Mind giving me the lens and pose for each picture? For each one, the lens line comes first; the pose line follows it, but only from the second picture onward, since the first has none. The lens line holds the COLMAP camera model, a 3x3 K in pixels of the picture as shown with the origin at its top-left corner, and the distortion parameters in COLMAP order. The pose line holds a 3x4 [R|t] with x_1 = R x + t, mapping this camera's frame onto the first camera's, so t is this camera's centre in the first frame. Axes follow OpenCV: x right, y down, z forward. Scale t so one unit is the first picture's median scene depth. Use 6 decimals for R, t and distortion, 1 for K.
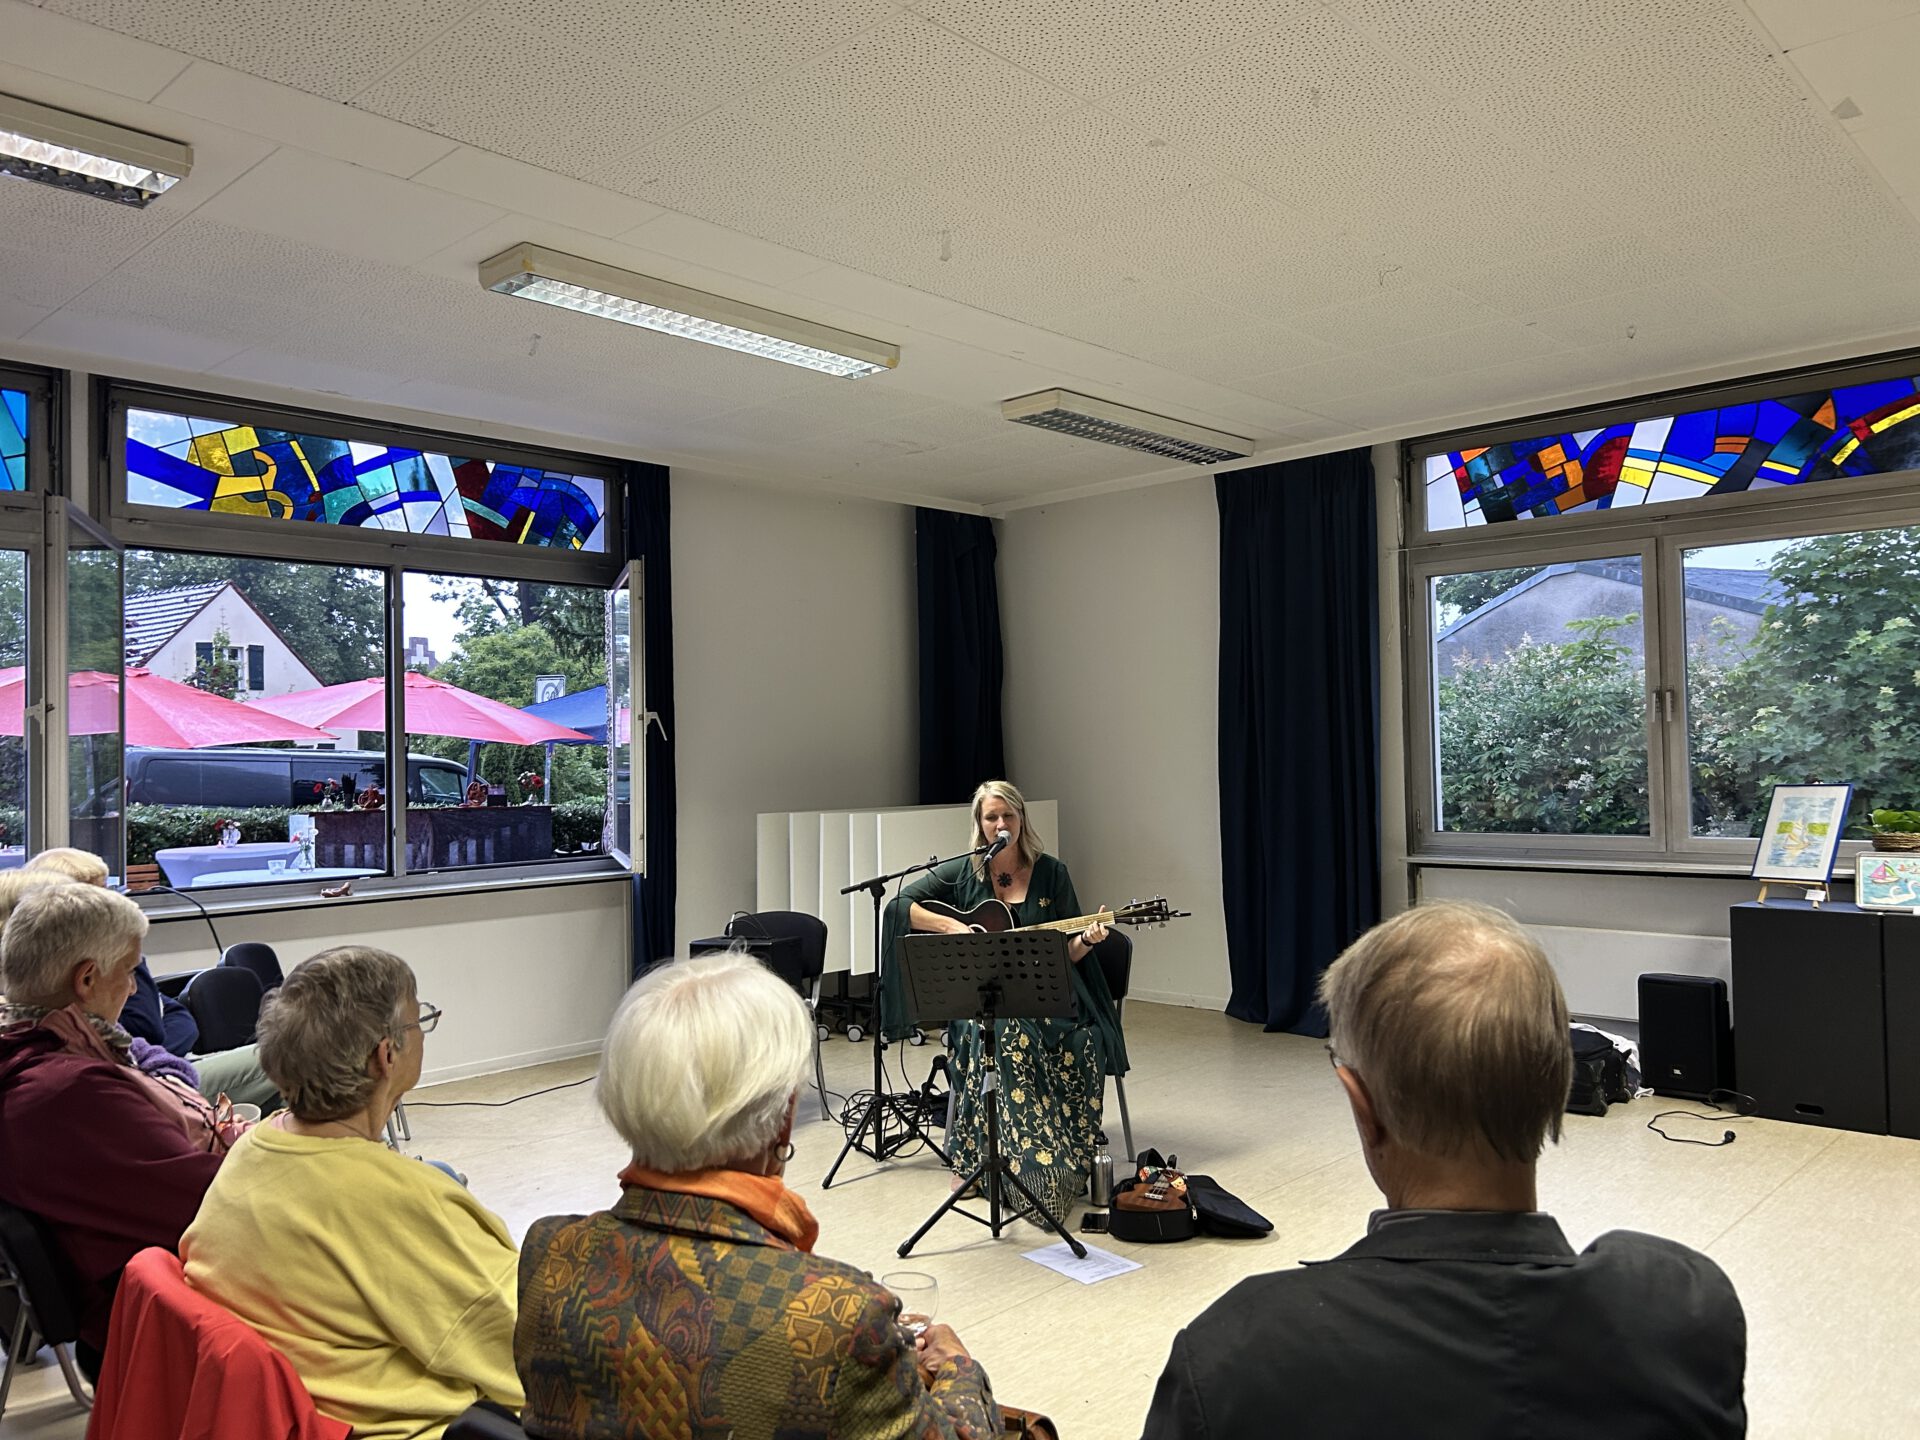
lens RADIAL K [[1438.9, 0, 957.9], [0, 1438.9, 723.0], [0, 0, 1]] dist [0.042130, -0.047120]
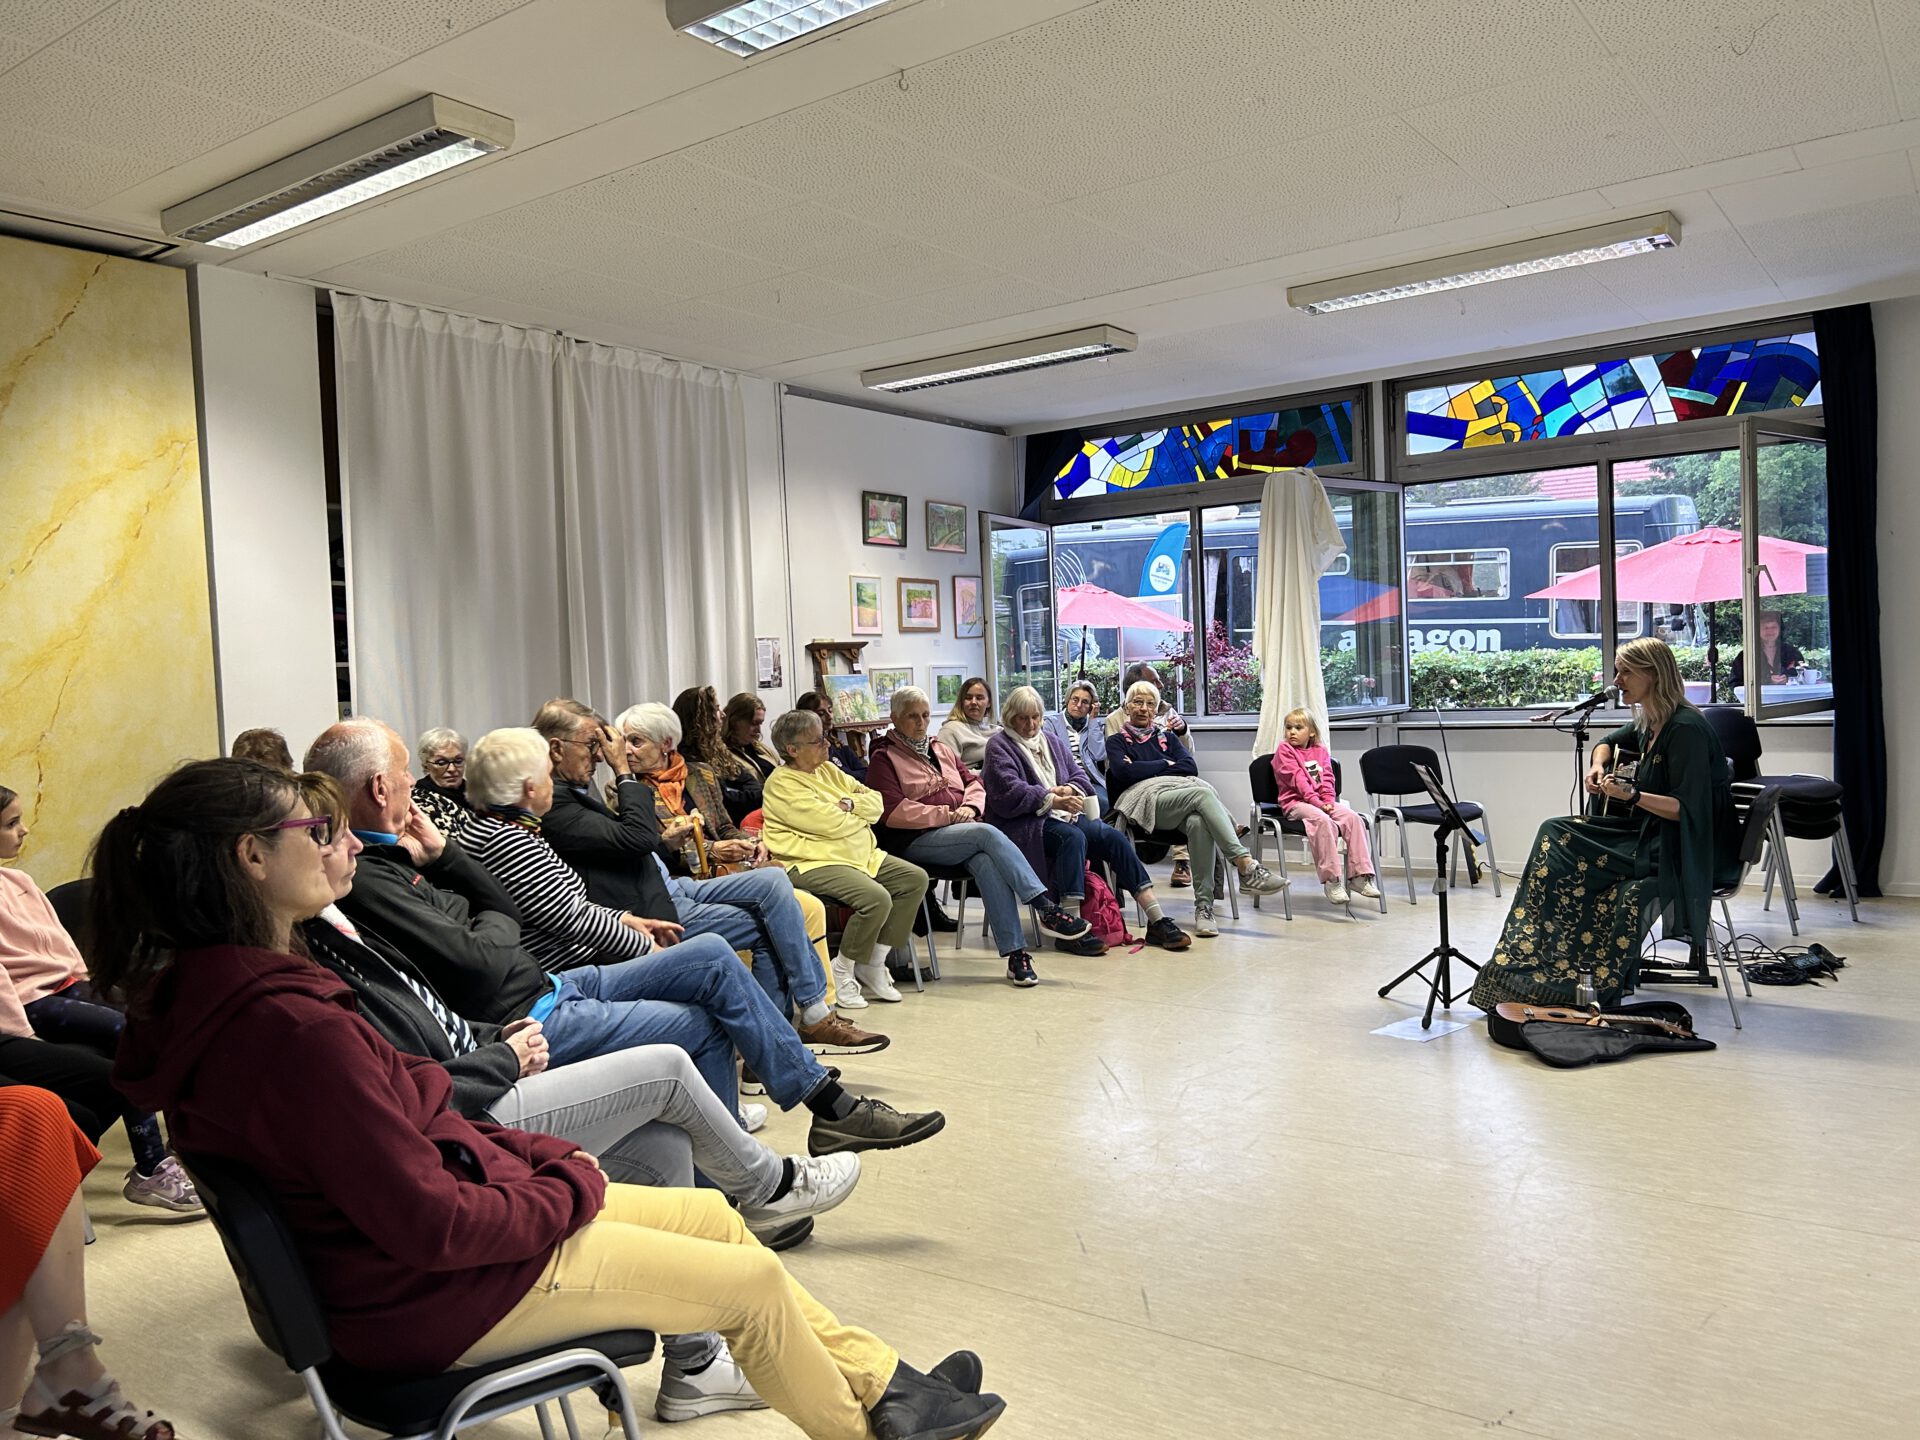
lens RADIAL K [[1438.9, 0, 962.6], [0, 1438.9, 718.8], [0, 0, 1]] dist [0.042130, -0.047120]
pose [[0.122951, 0.051753, -0.991062, 0.786391], [0.060952, 0.996360, 0.059592, 0.005233], [0.990539, -0.067735, 0.119349, 0.292500]]
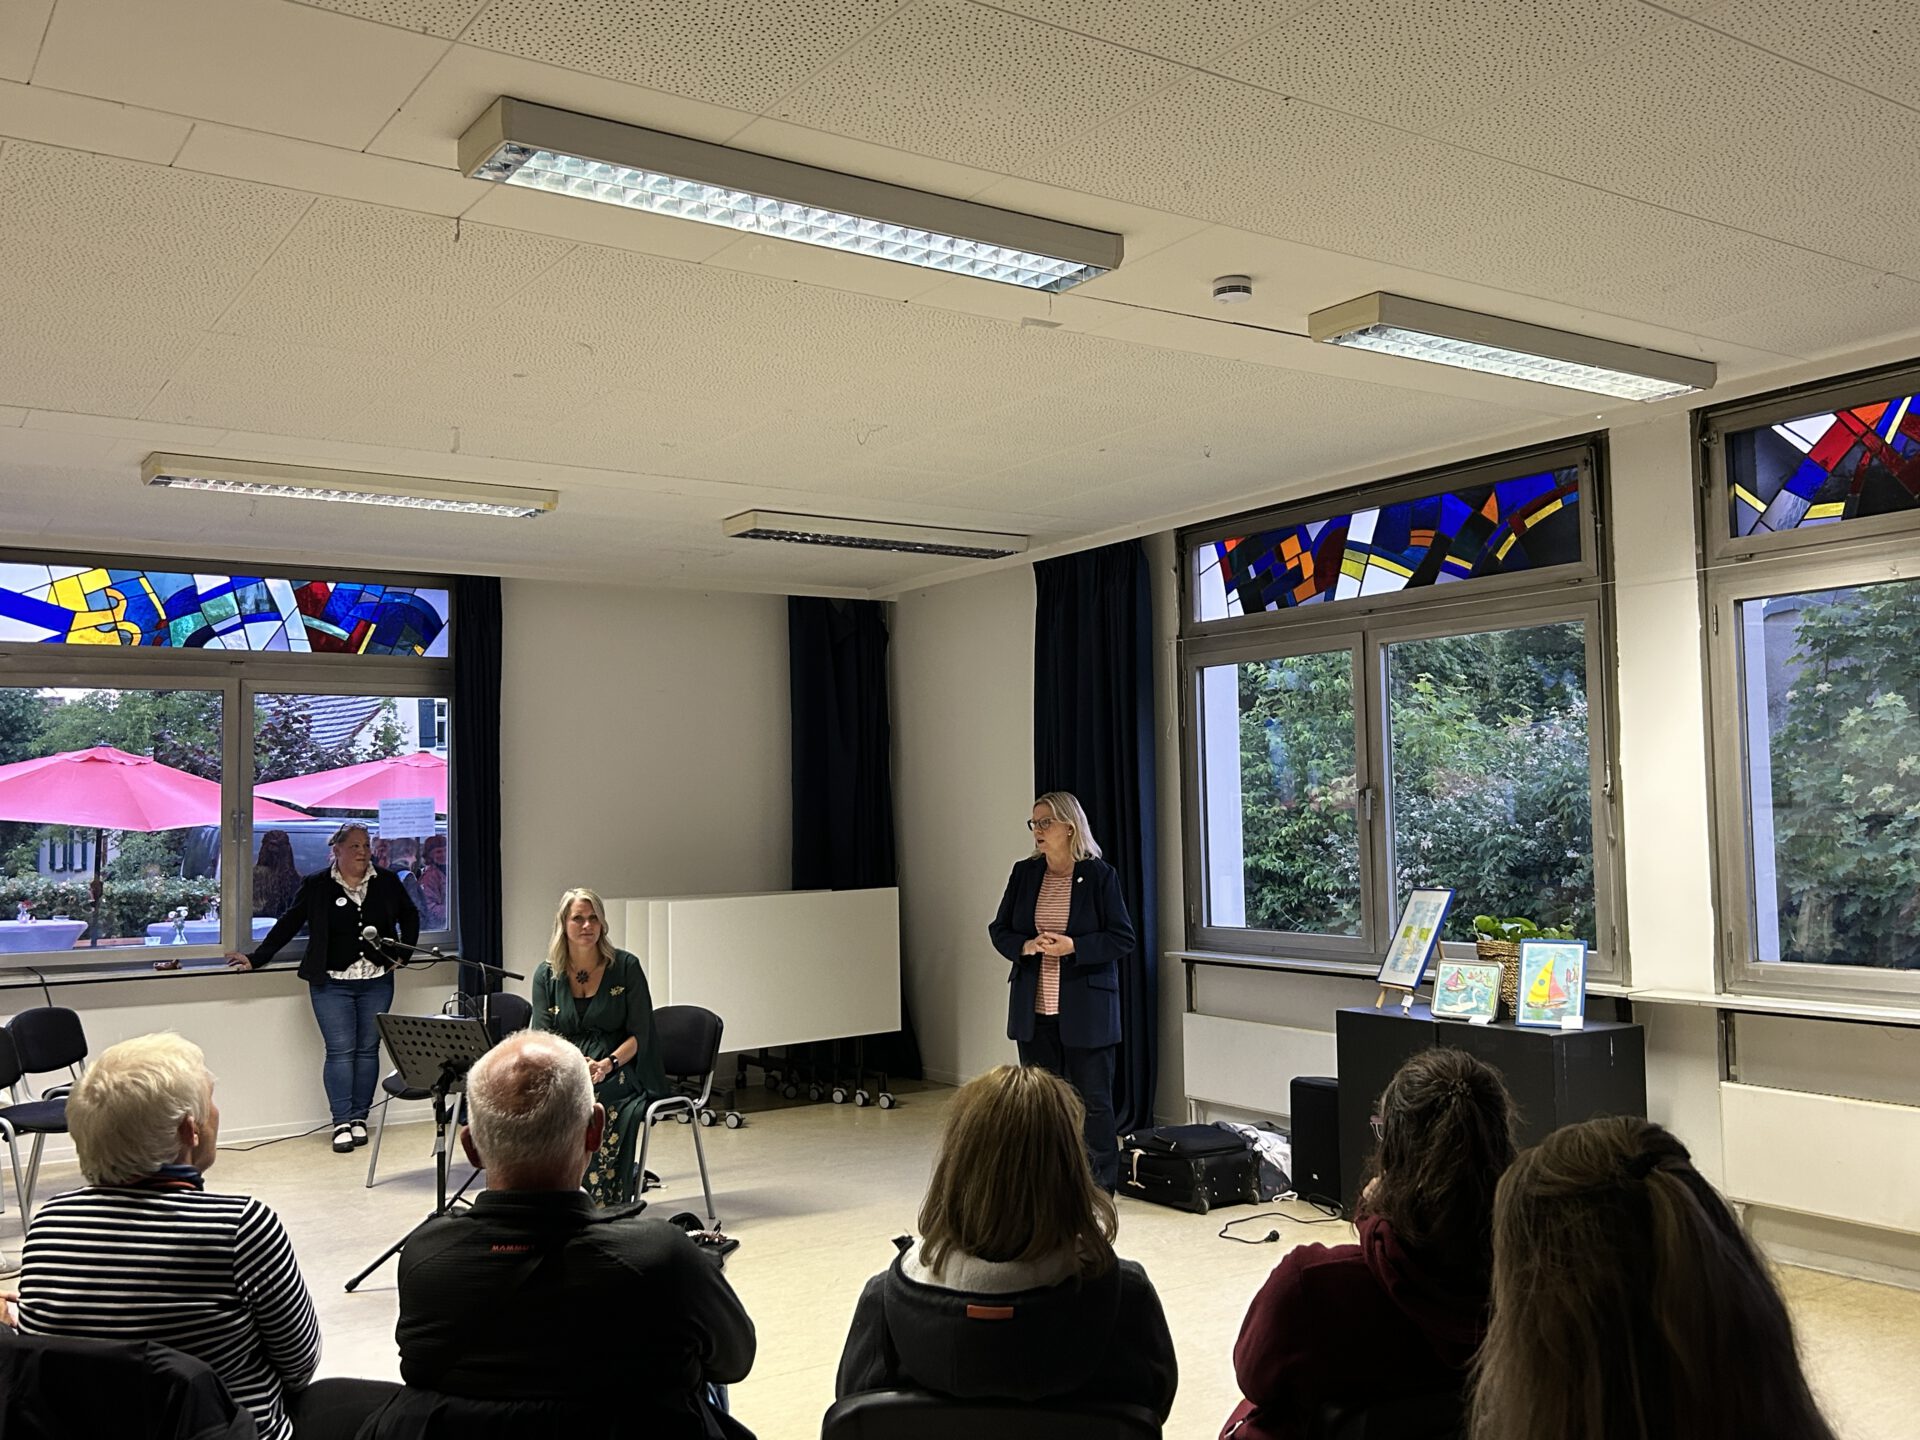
lens RADIAL K [[1720.4, 0, 949.0], [0, 1720.4, 715.1], [0, 0, 1]] dist [0.031183, -0.024291]
pose [[0.973538, -0.011532, -0.228236, 0.468807], [0.003573, 0.999372, -0.035255, -0.030957], [0.228499, 0.033506, 0.972967, -0.195556]]
